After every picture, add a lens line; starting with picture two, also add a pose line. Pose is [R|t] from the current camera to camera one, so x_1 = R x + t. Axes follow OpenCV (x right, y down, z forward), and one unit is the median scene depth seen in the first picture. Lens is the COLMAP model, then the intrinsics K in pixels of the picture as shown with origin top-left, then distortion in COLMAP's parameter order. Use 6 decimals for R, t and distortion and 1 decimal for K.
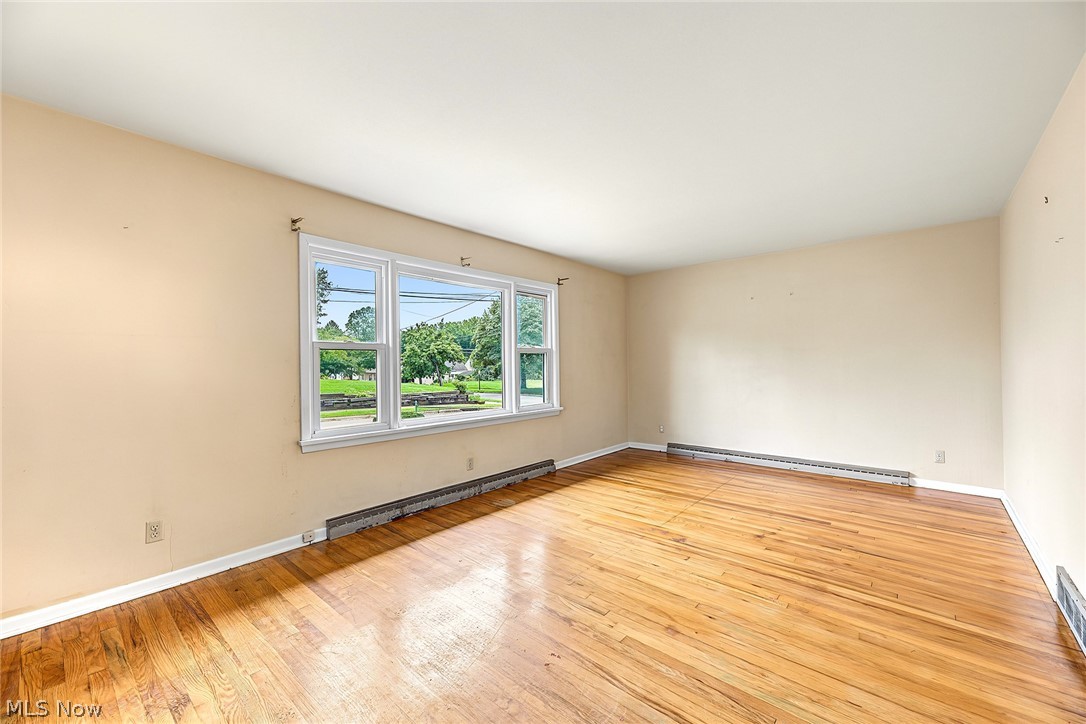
lens RADIAL K [[434.5, 0, 543.8], [0, 434.5, 366.0], [0, 0, 1]] dist [0.029023, 0.000336]
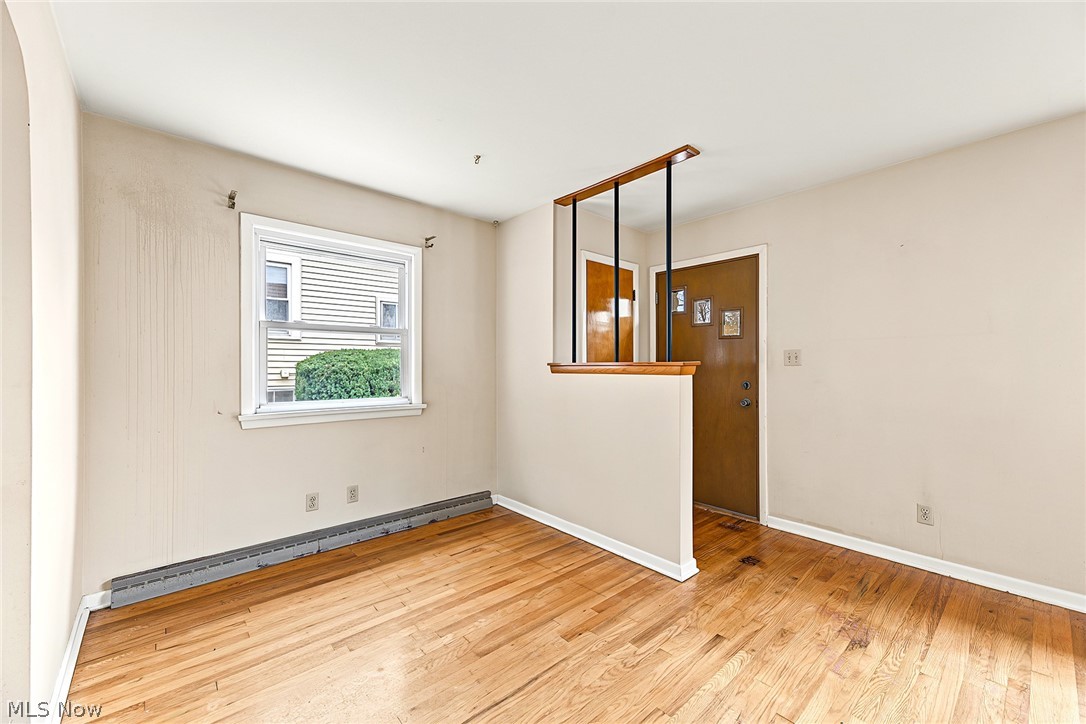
lens RADIAL K [[431.0, 0, 549.4], [0, 431.0, 363.9], [0, 0, 1]] dist [0.004208, 0.000442]
pose [[-0.133188, -0.003467, -0.991085, 0.267922], [-0.003044, 0.999991, -0.003089, 0.003790], [0.991086, 0.002605, -0.133197, 0.192304]]
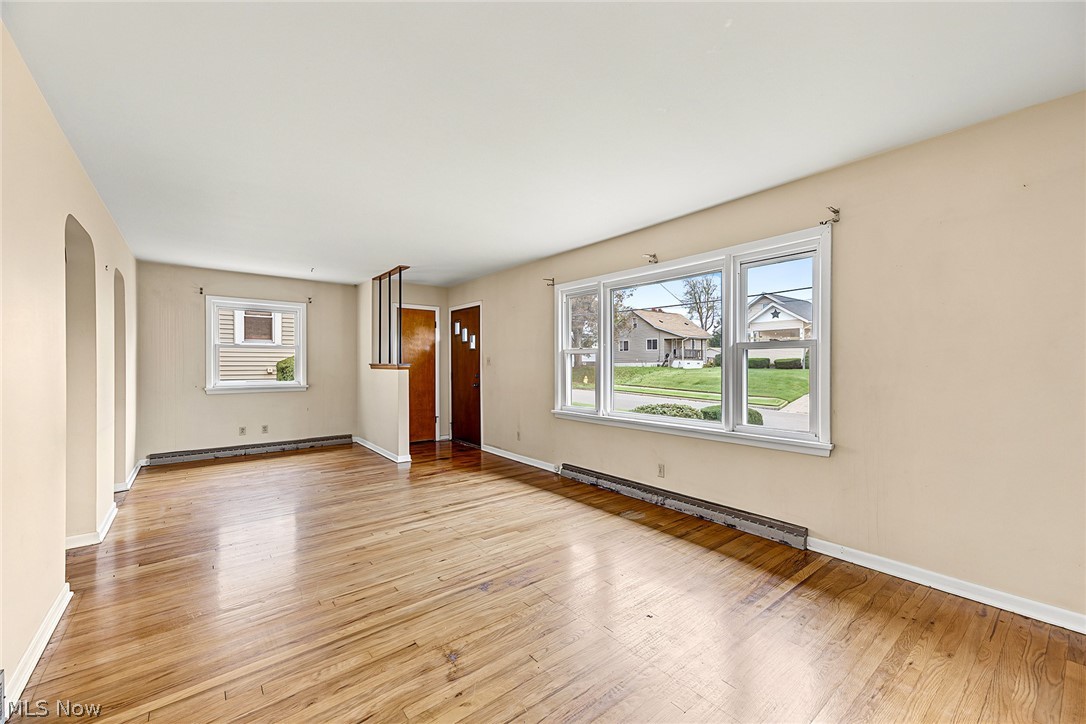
lens RADIAL K [[431.0, 0, 549.4], [0, 431.0, 363.9], [0, 0, 1]] dist [0.004208, 0.000442]
pose [[-0.181216, -0.000524, -0.983443, 1.073103], [-0.004131, 0.999991, 0.000228, -0.004625], [0.983435, 0.004104, -0.181217, 1.274813]]
